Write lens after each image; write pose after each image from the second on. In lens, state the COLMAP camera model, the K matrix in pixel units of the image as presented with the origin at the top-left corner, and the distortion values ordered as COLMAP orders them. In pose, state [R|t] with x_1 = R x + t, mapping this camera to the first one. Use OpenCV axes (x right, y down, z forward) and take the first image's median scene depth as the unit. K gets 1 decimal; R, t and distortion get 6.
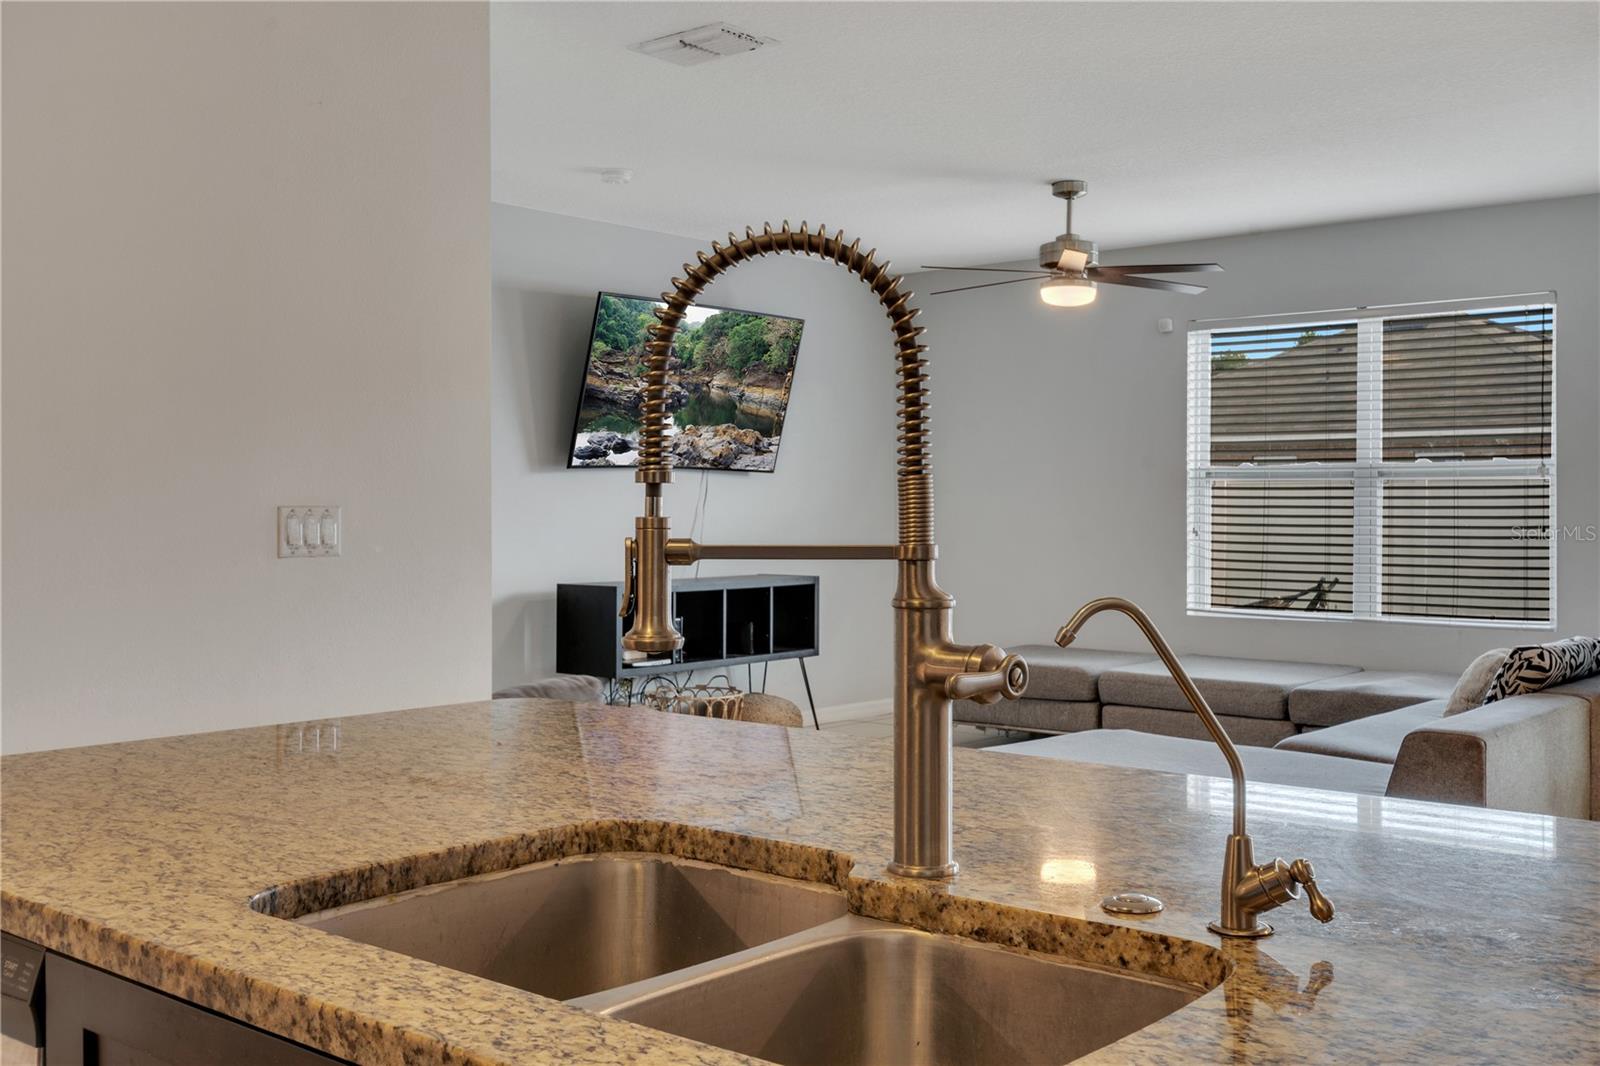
lens RADIAL K [[1634.6, 0, 801.2], [0, 1634.6, 529.9], [0, 0, 1]] dist [0.002162, 0.000000]
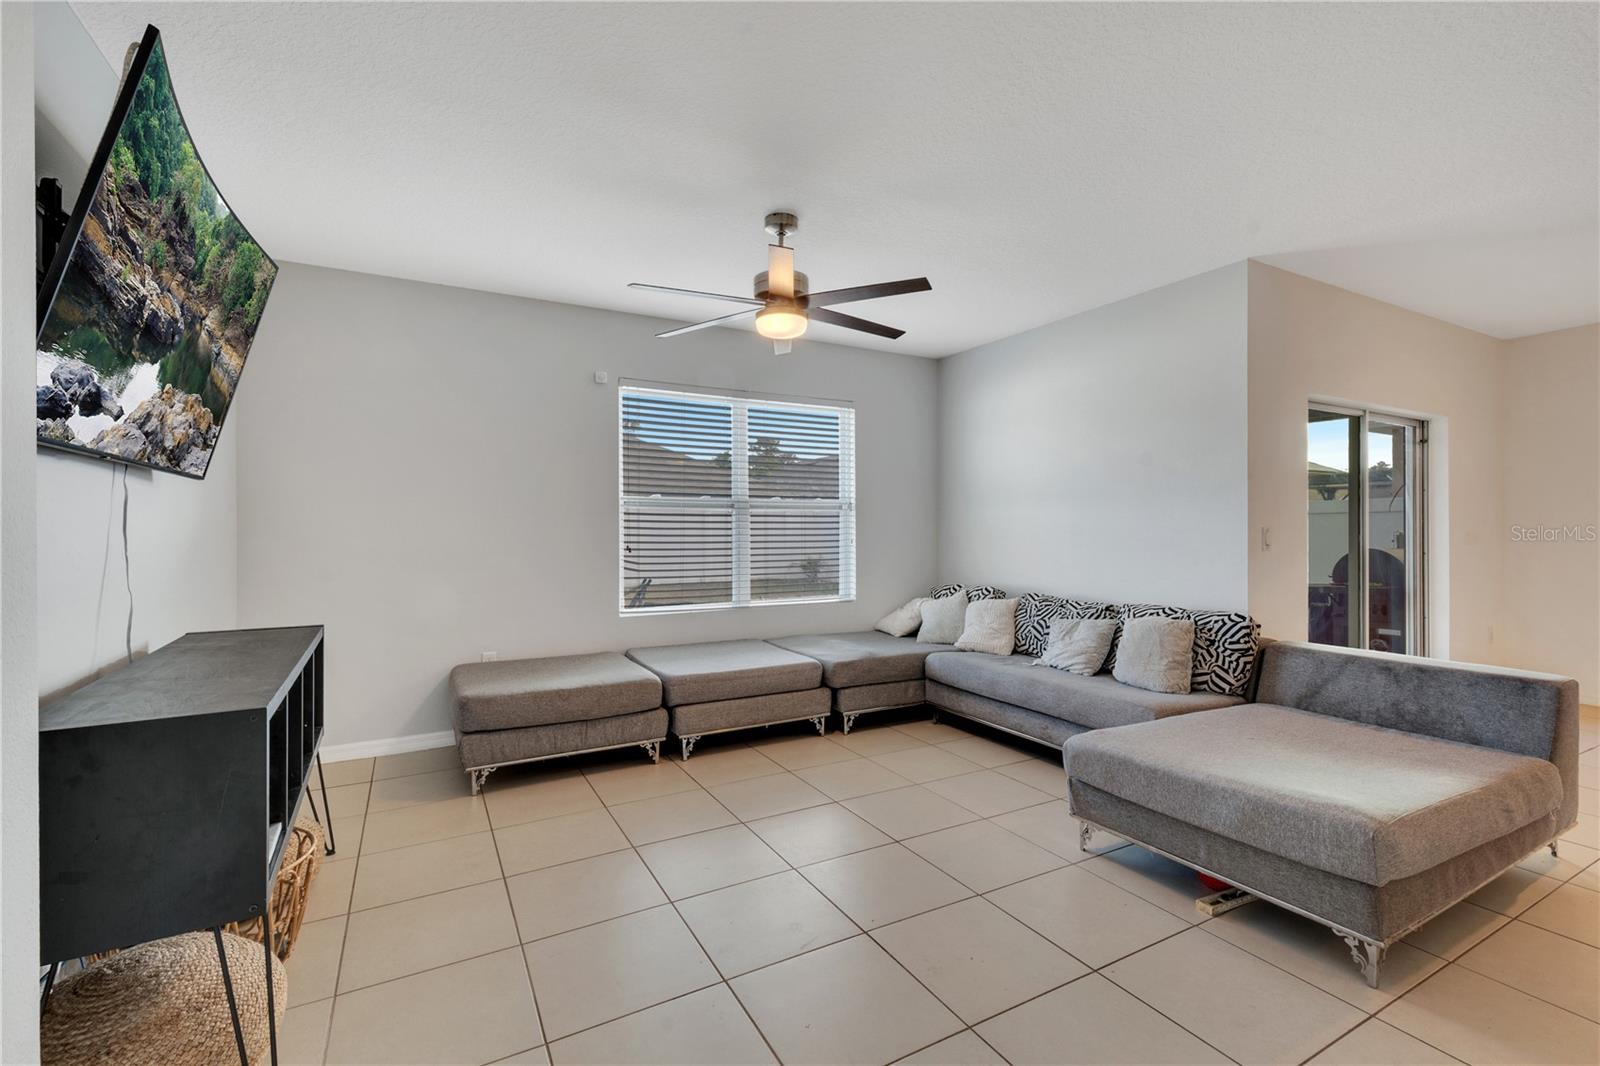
lens RADIAL K [[705.8, 0, 801.5], [0, 705.8, 531.9], [0, 0, 1]] dist [-0.002412, -0.000598]
pose [[0.346363, -0.004884, 0.938088, -0.230768], [0.013050, 0.999915, 0.000387, -0.010857], [-0.938010, 0.012108, 0.346397, 0.743299]]
